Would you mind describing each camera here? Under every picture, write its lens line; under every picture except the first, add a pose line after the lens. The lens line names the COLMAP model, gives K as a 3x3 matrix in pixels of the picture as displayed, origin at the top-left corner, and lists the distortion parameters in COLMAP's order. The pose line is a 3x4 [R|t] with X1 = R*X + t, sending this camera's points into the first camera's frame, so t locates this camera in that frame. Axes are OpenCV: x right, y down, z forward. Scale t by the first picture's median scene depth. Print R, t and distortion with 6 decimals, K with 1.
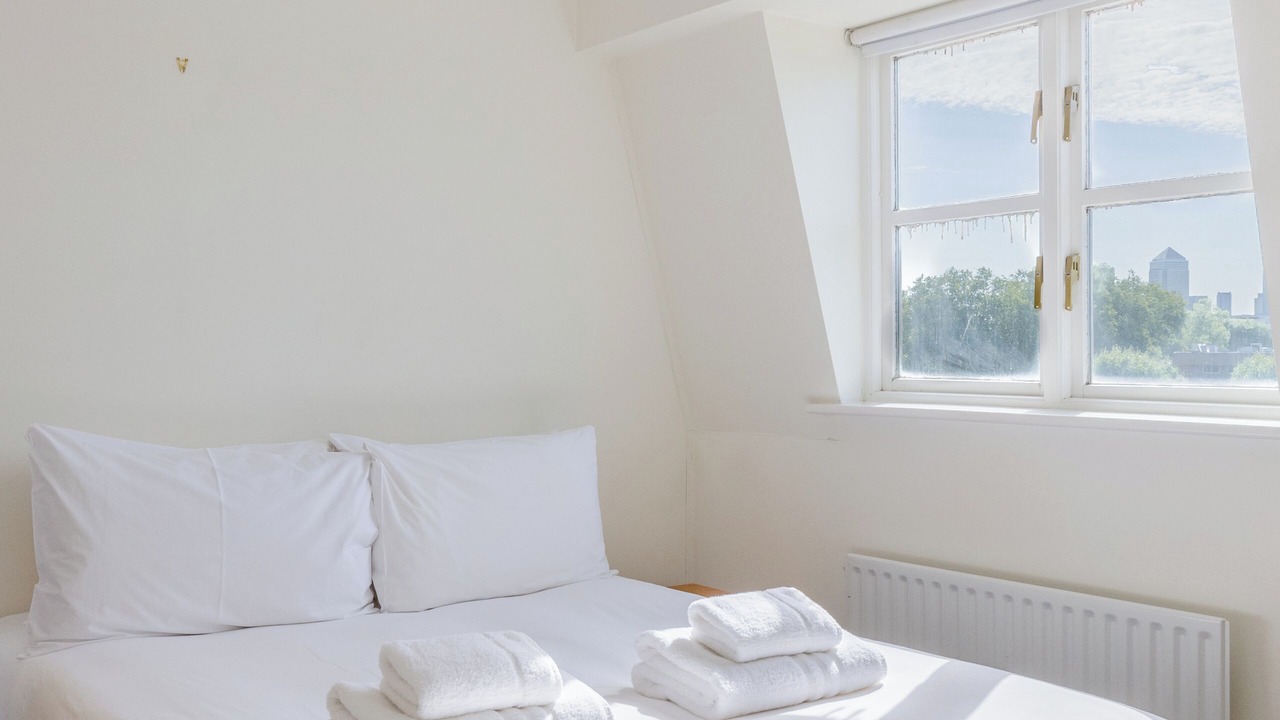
lens RADIAL K [[1228.4, 0, 640.0], [0, 1228.4, 360.0], [0, 0, 1]] dist [0.002743, 0.010510]
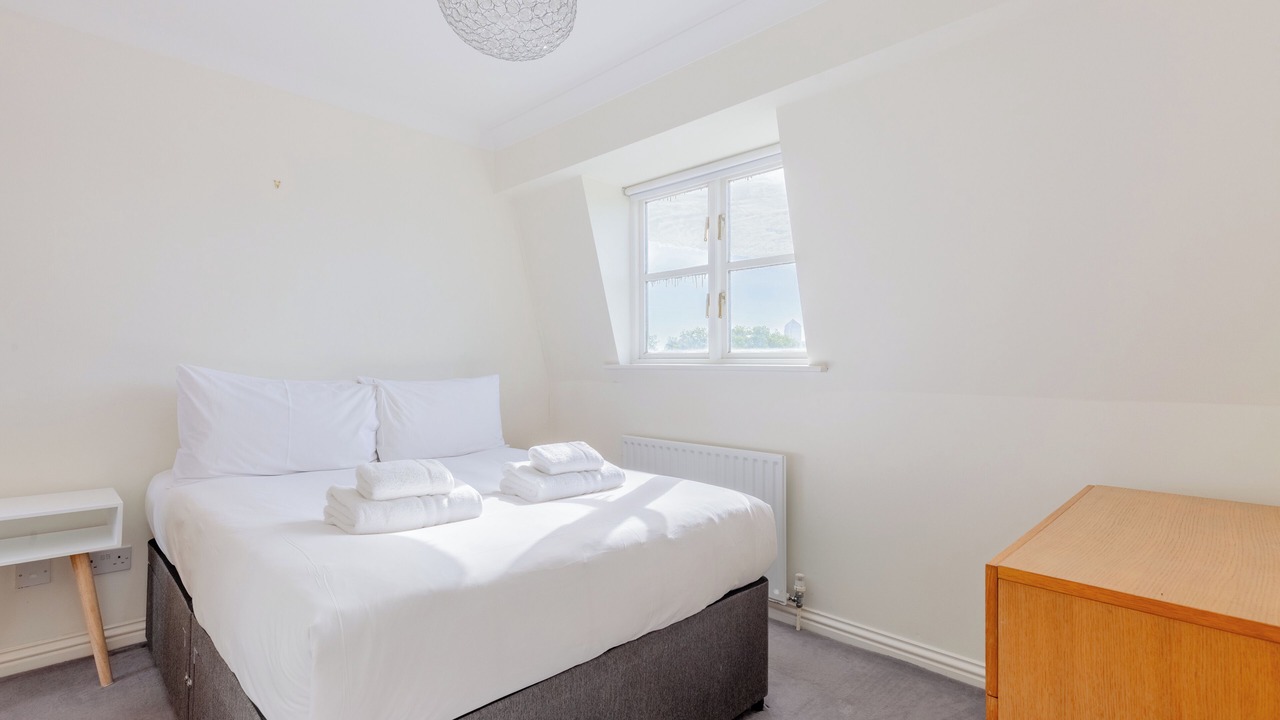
lens RADIAL K [[579.0, 0, 640.0], [0, 579.0, 360.0], [0, 0, 1]] dist [0.003574, -0.000336]
pose [[0.988359, 0.005184, 0.152053, 0.059430], [-0.003313, 0.999916, -0.012561, 0.050083], [-0.152106, 0.011911, 0.988292, 0.019548]]
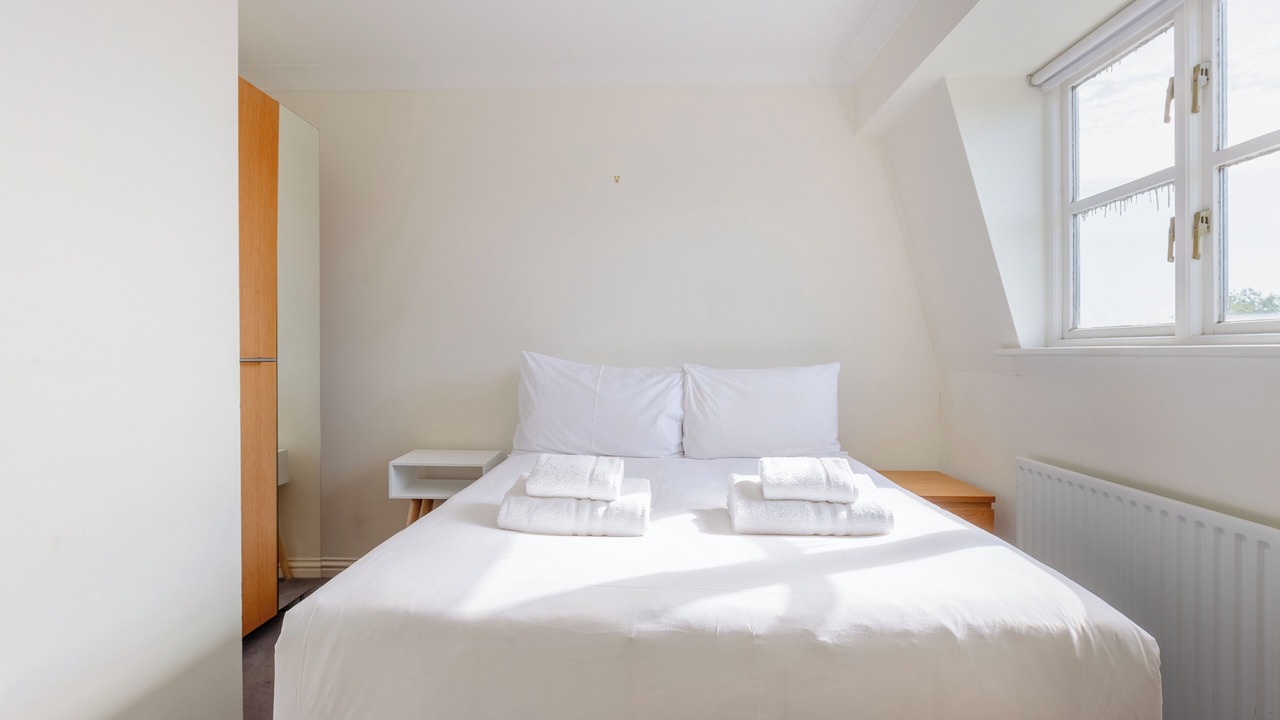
lens RADIAL K [[618.1, 0, 640.0], [0, 618.1, 360.0], [0, 0, 1]] dist [-0.002156, -0.001041]
pose [[0.792539, 0.005703, -0.609795, 0.309720], [-0.000087, 0.999957, 0.009239, 0.053019], [0.609822, -0.007269, 0.792505, 0.236799]]
